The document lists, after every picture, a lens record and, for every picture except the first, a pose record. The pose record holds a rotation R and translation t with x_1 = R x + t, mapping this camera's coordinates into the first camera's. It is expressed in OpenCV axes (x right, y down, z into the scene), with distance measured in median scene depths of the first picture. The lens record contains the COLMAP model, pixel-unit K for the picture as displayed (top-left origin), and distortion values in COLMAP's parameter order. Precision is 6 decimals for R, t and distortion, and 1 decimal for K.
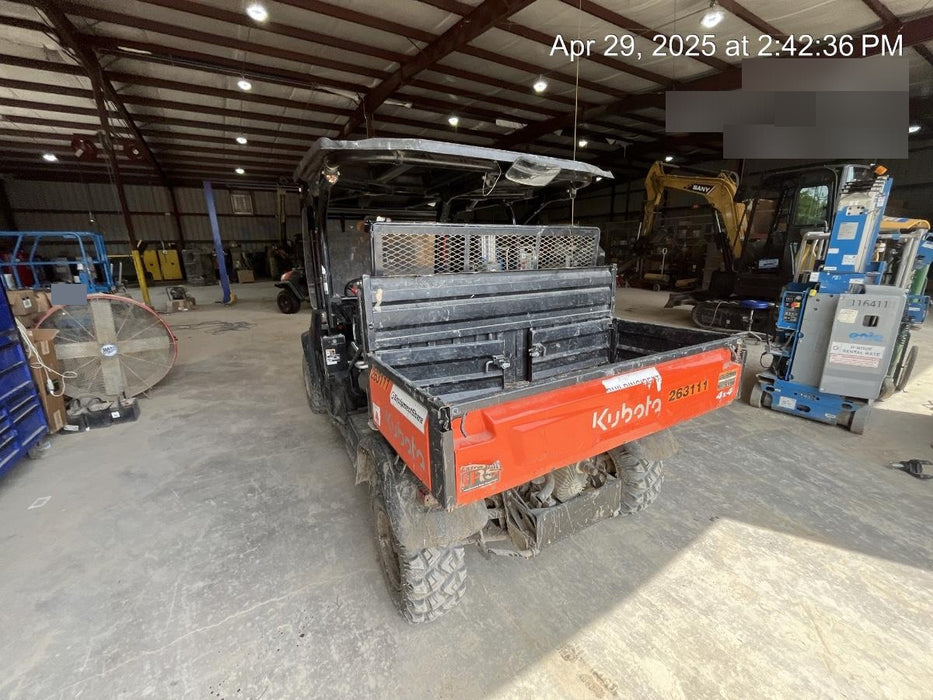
lens RADIAL K [[387.6, 0, 466.5], [0, 387.6, 350.0], [0, 0, 1]] dist [-0.000129, 0.000084]
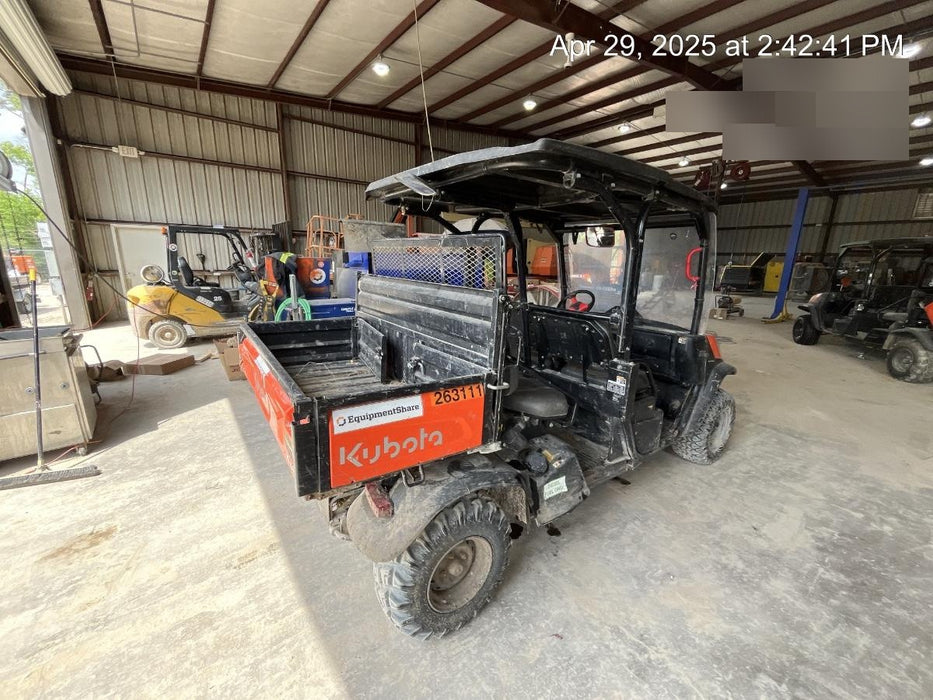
lens RADIAL K [[387.6, 0, 466.5], [0, 387.6, 350.0], [0, 0, 1]] dist [-0.000129, 0.000084]
pose [[0.083103, 0.240811, -0.967008, 1.186090], [-0.281160, 0.936608, 0.209079, -0.284986], [0.956056, 0.254509, 0.145541, 1.017278]]
